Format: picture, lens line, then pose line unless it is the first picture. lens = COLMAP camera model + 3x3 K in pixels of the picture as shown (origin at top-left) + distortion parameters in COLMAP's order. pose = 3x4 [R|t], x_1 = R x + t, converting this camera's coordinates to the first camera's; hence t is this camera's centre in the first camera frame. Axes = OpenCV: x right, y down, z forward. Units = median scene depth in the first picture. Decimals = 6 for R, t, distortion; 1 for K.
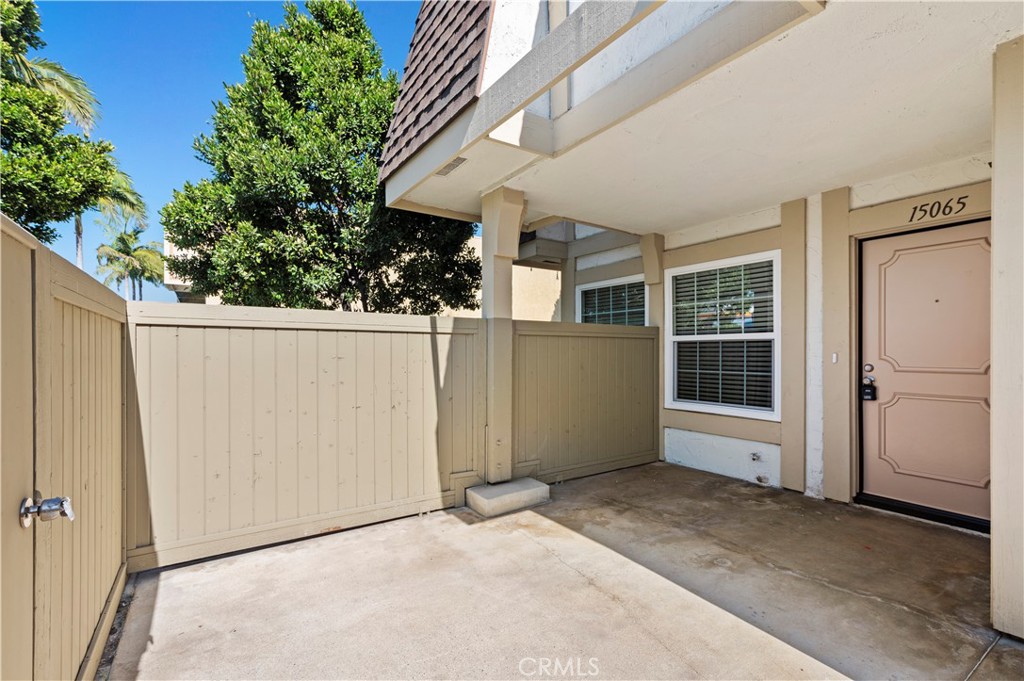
lens RADIAL K [[443.8, 0, 515.7], [0, 443.8, 350.9], [0, 0, 1]] dist [-0.000277, 0.000487]
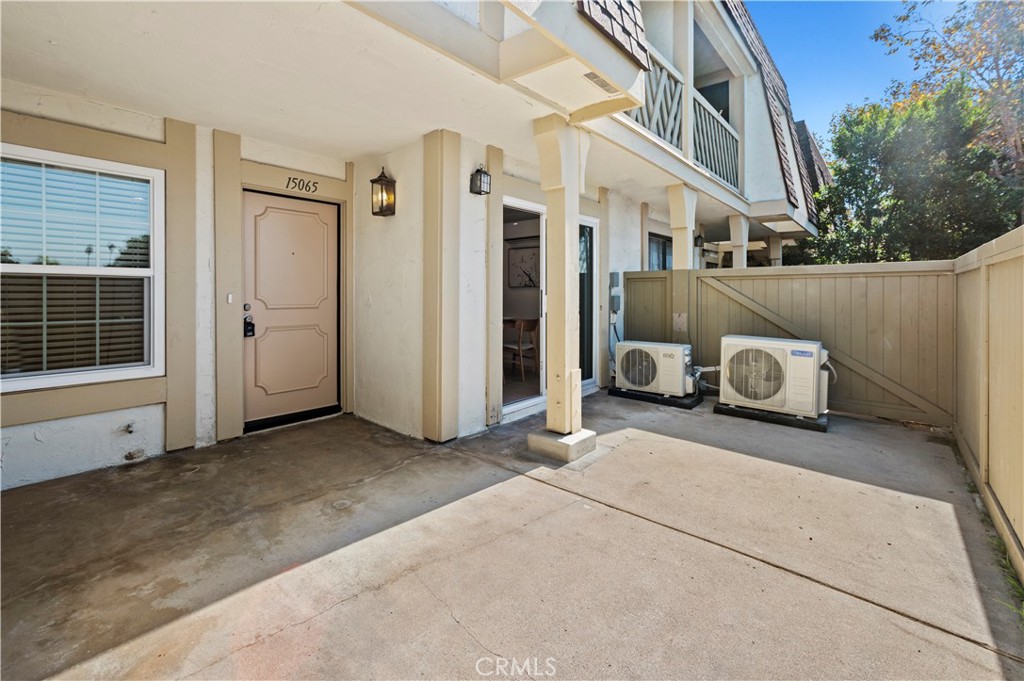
lens RADIAL K [[436.6, 0, 513.1], [0, 436.6, 292.4], [0, 0, 1]] dist [0.000420, 0.000149]
pose [[-0.232384, 0.002783, 0.972620, -0.455707], [-0.002484, 0.999991, -0.003455, 0.004078], [-0.972621, -0.003218, -0.232375, 0.680041]]
